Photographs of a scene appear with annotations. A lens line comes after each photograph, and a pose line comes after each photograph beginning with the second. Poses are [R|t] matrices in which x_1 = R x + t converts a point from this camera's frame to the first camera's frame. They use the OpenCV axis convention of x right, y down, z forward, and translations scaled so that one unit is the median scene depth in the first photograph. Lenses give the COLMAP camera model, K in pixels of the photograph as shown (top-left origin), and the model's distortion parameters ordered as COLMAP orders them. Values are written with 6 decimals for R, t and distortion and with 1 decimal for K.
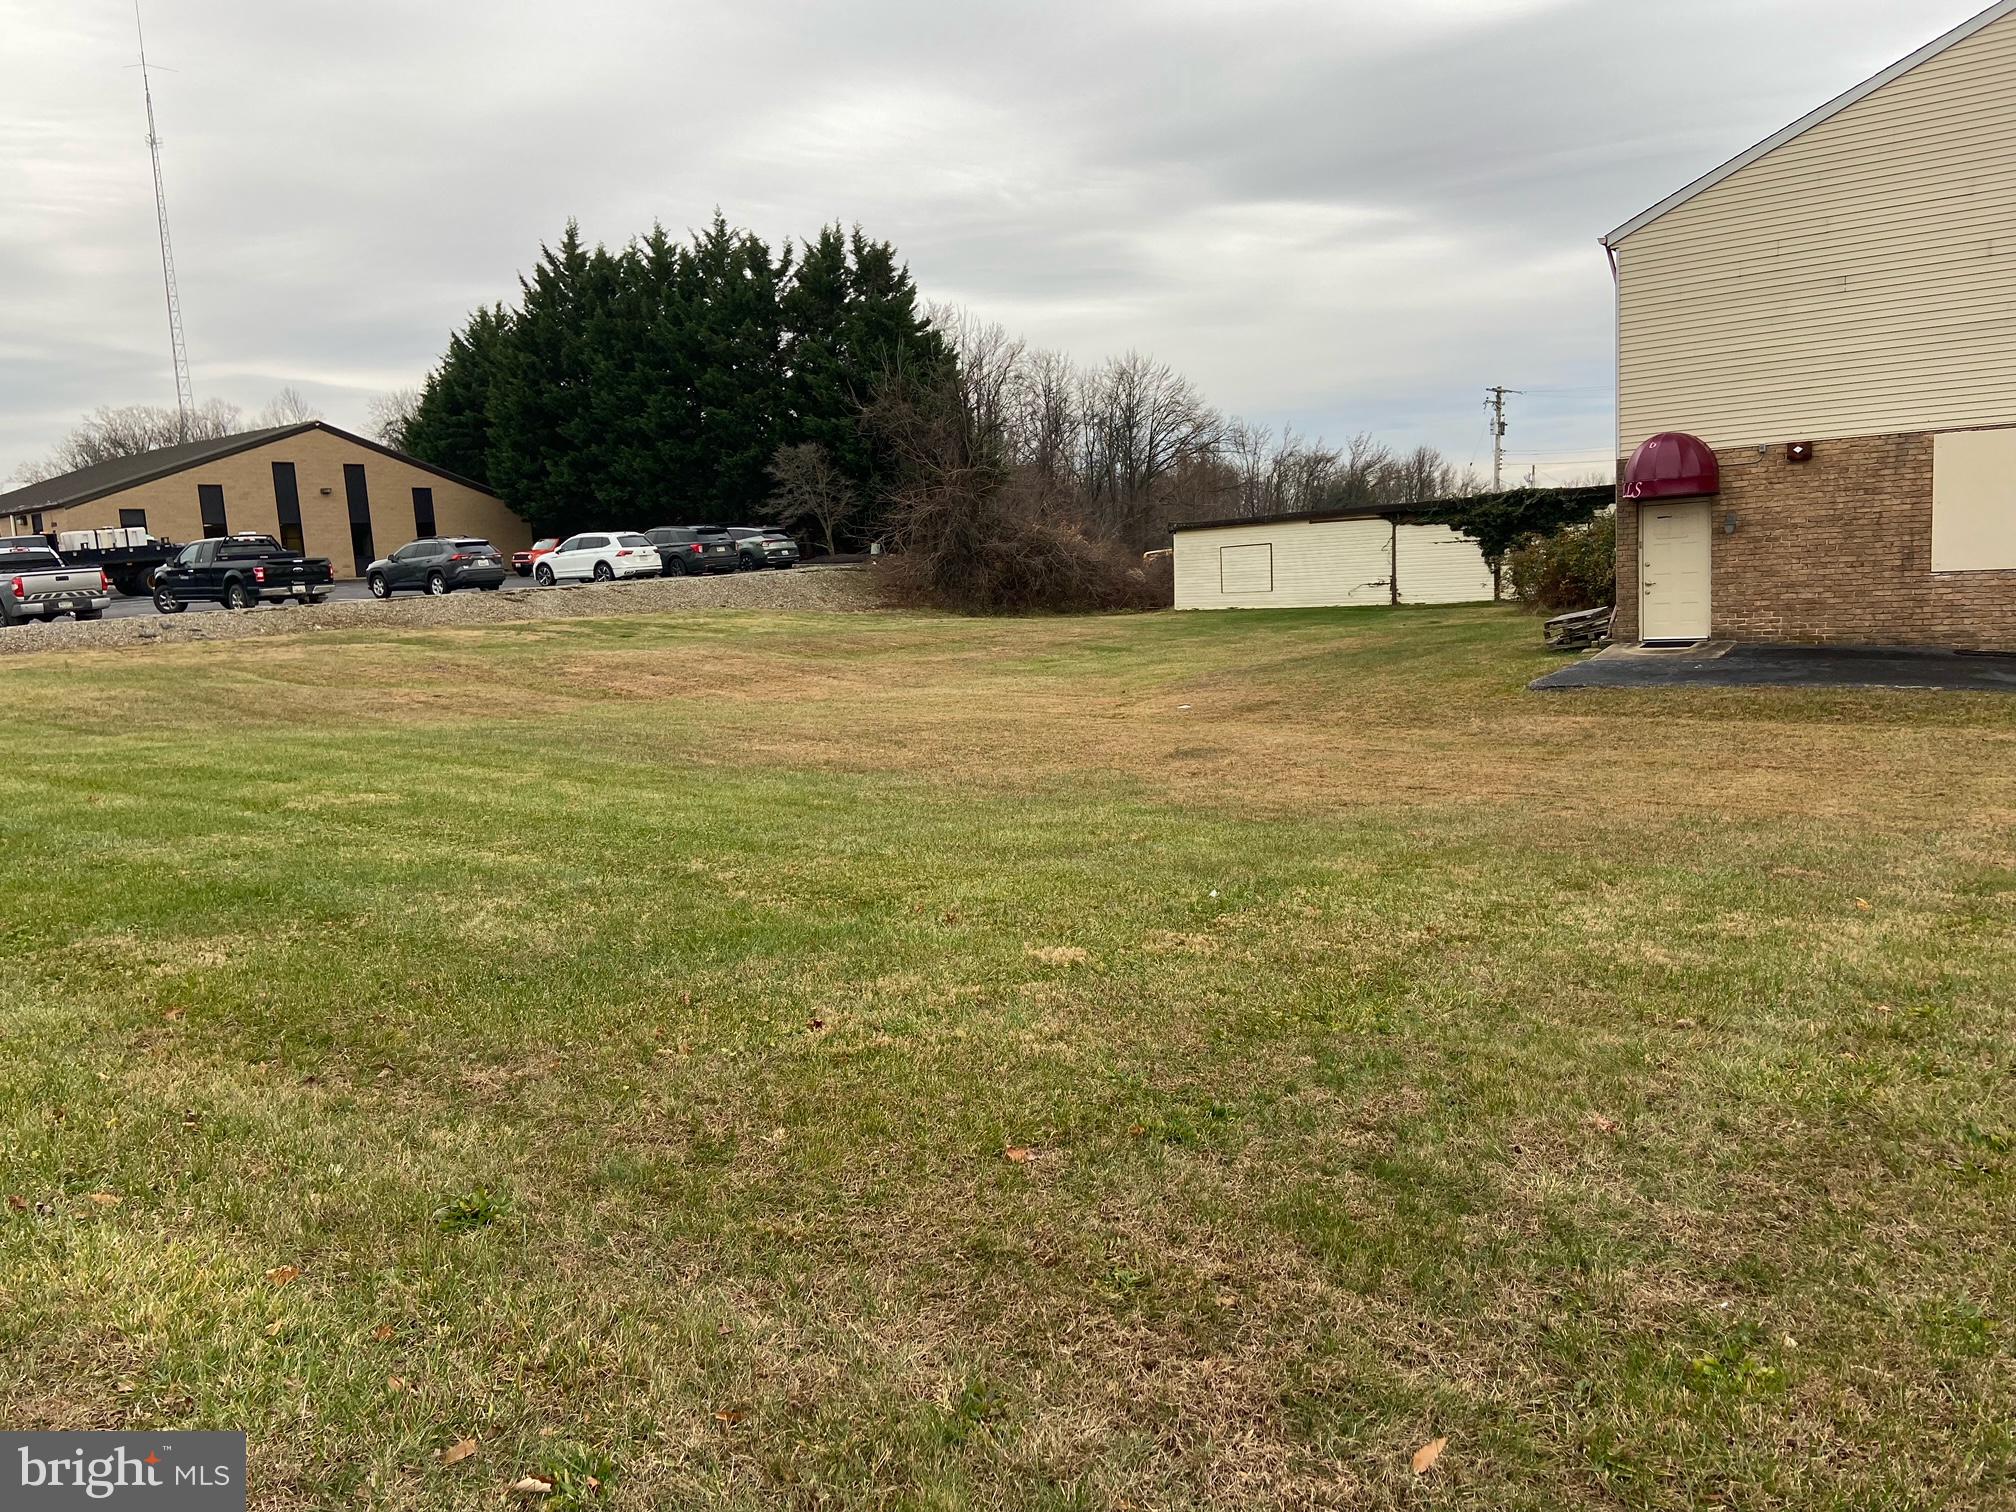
lens RADIAL K [[1504.6, 0, 1005.7], [0, 1504.6, 881.0], [0, 0, 1]] dist [0.061120, -0.089010]
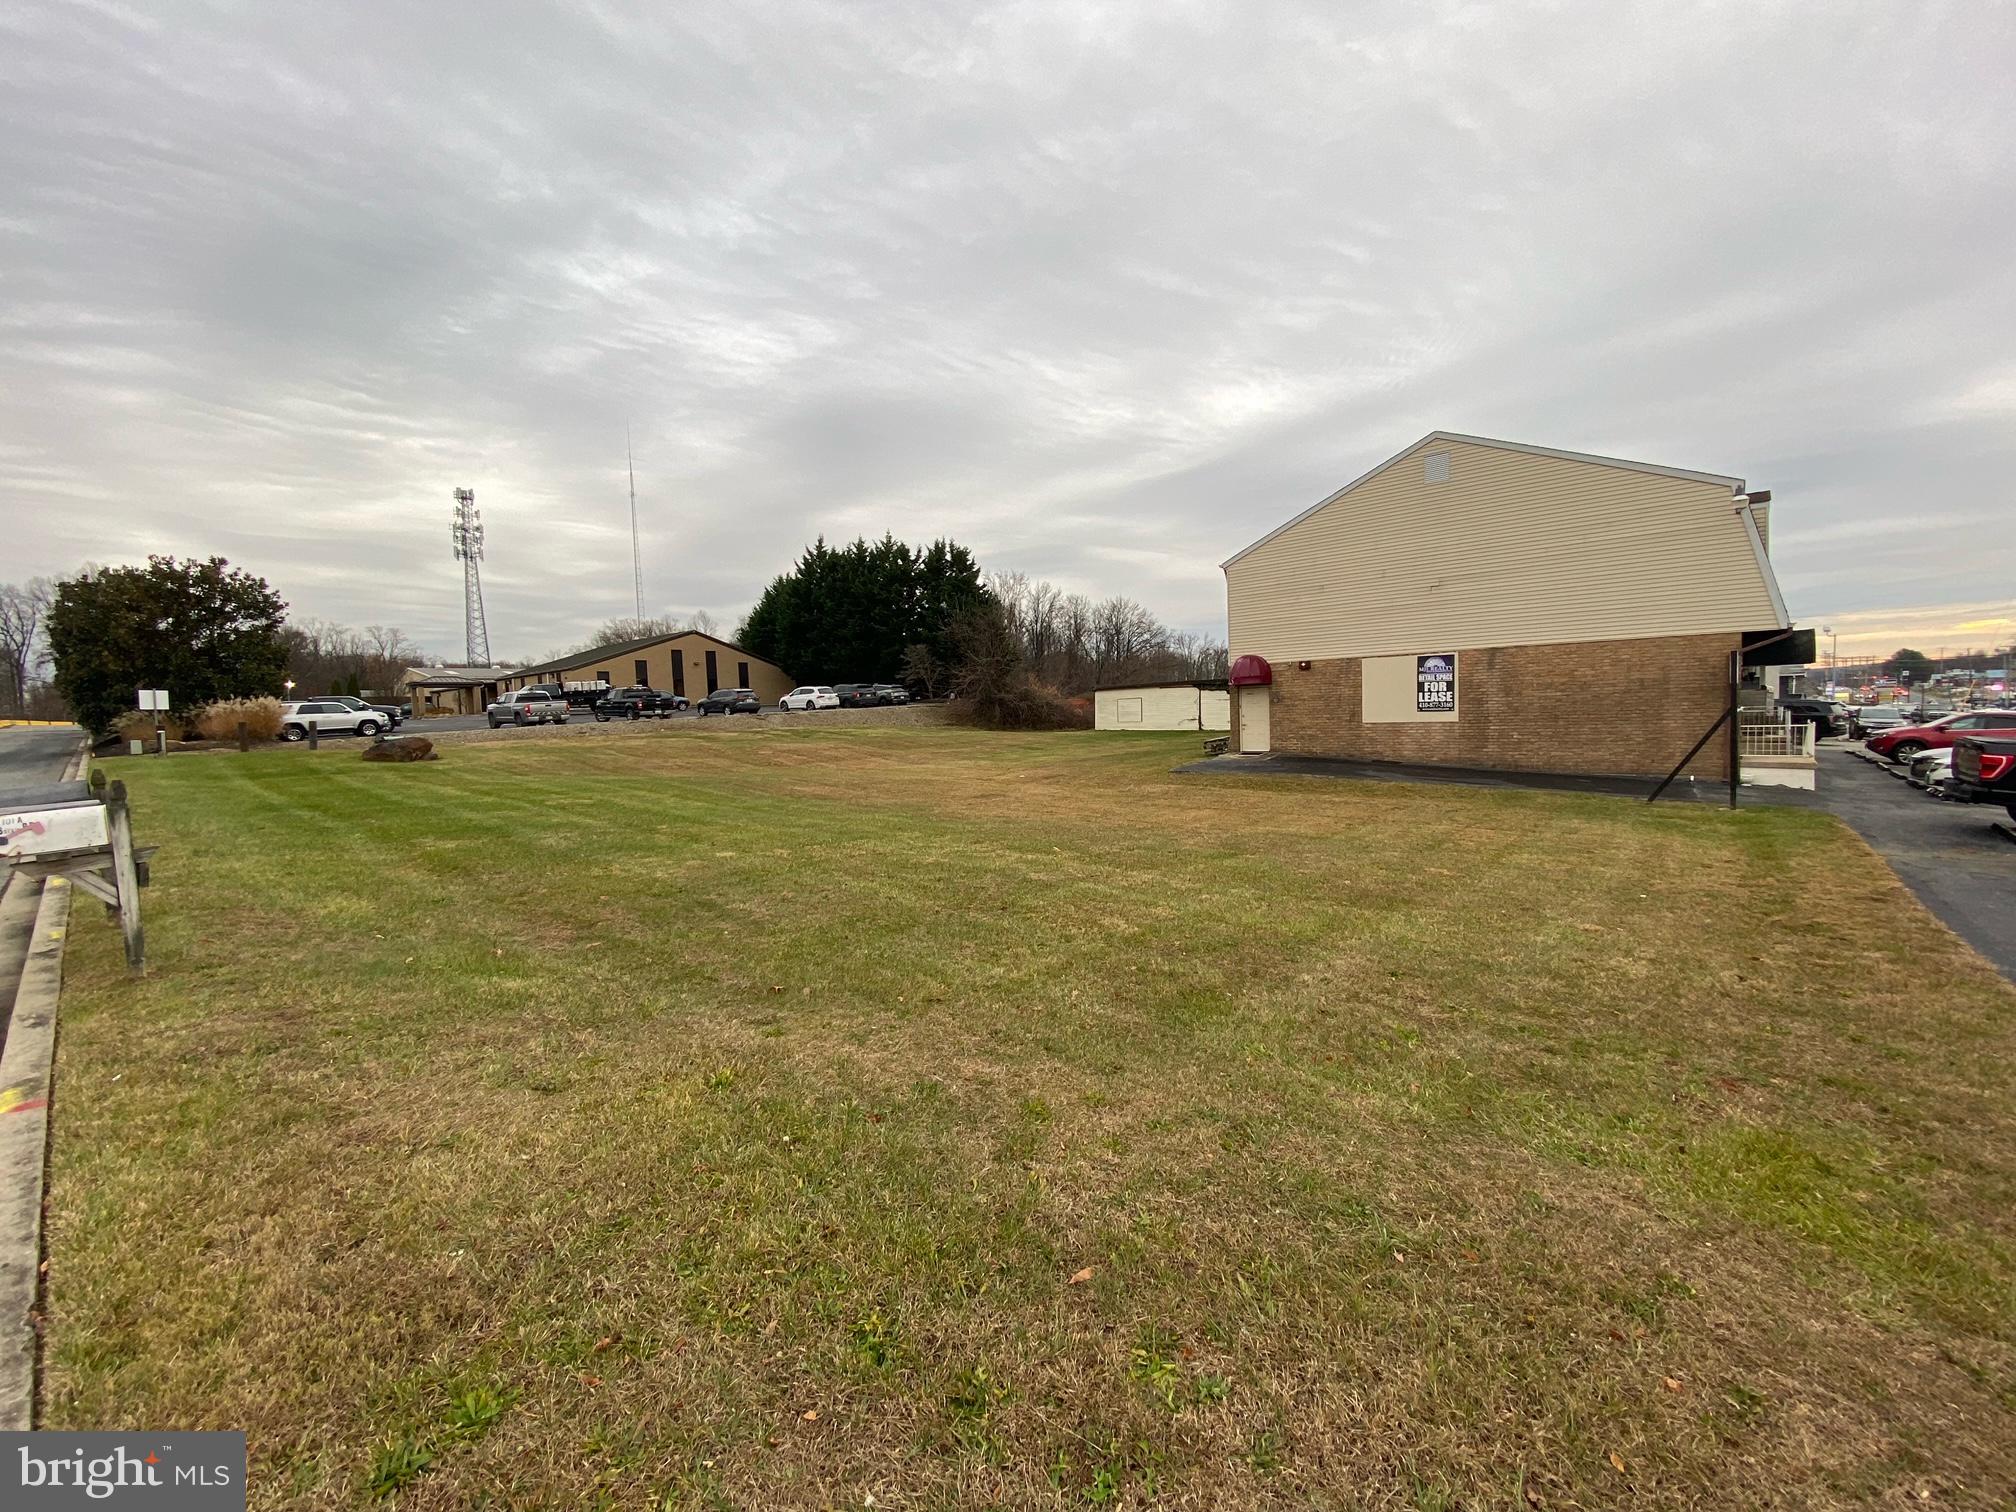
lens RADIAL K [[812.9, 0, 1004.4], [0, 812.9, 822.4], [0, 0, 1]] dist [-0.000150, -0.016631]
pose [[0.996106, 0.032147, -0.082089, 0.082119], [-0.036951, 0.997650, -0.057694, 0.006793], [0.080042, 0.060503, 0.994954, -0.059023]]
